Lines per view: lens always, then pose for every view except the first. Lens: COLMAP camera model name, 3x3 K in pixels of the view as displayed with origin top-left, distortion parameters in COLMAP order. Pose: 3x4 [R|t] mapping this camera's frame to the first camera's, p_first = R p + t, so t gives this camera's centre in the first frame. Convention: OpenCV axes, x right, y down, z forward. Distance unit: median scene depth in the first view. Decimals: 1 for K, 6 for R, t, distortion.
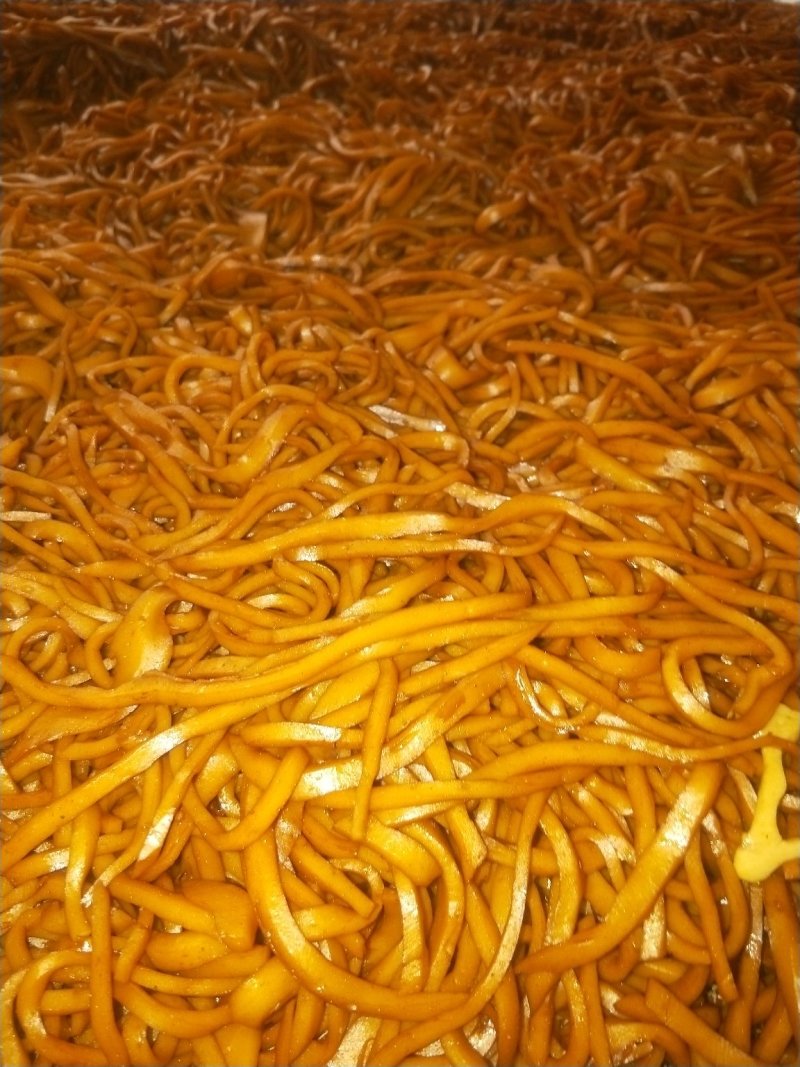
lens RADIAL K [[849.4, 0, 403.6], [0, 849.4, 520.4], [0, 0, 1]] dist [-0.025708, -0.004206]
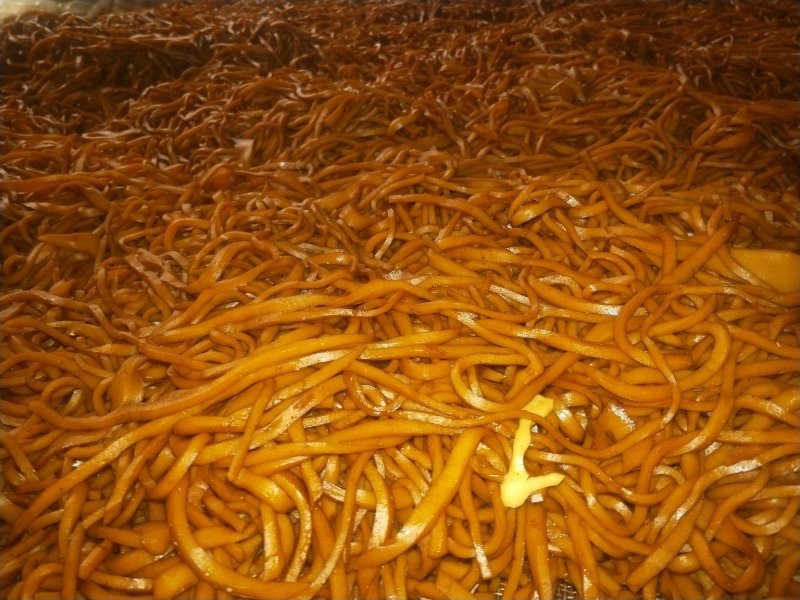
lens RADIAL K [[636.9, 0, 400.0], [0, 636.9, 300.0], [0, 0, 1]] dist [-0.025708, -0.004206]
pose [[0.995625, -0.078870, -0.050104, 0.189127], [0.071758, 0.988830, -0.130638, 0.125907], [0.059848, 0.126471, 0.990163, -0.102410]]
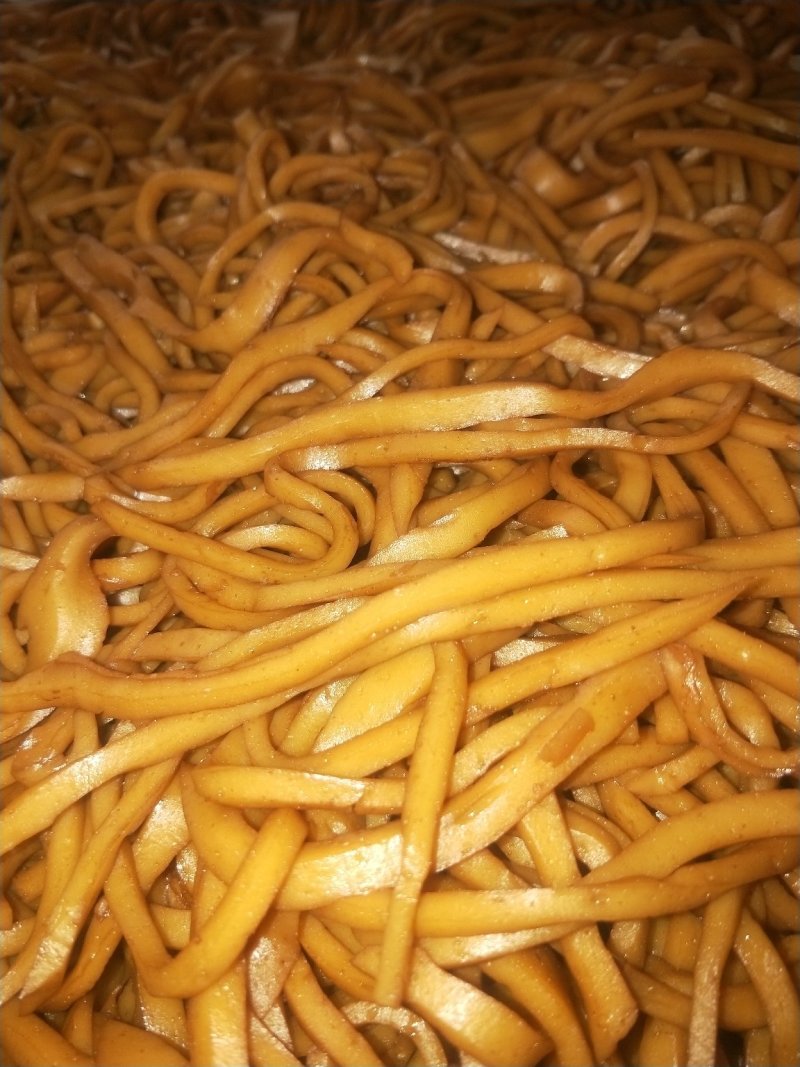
lens RADIAL K [[849.4, 0, 403.6], [0, 849.4, 520.4], [0, 0, 1]] dist [-0.025708, -0.004206]
pose [[0.994304, -0.014873, -0.105543, 0.007129], [0.027190, 0.992849, 0.116241, 0.011156], [0.103059, -0.118449, 0.987597, 0.298511]]
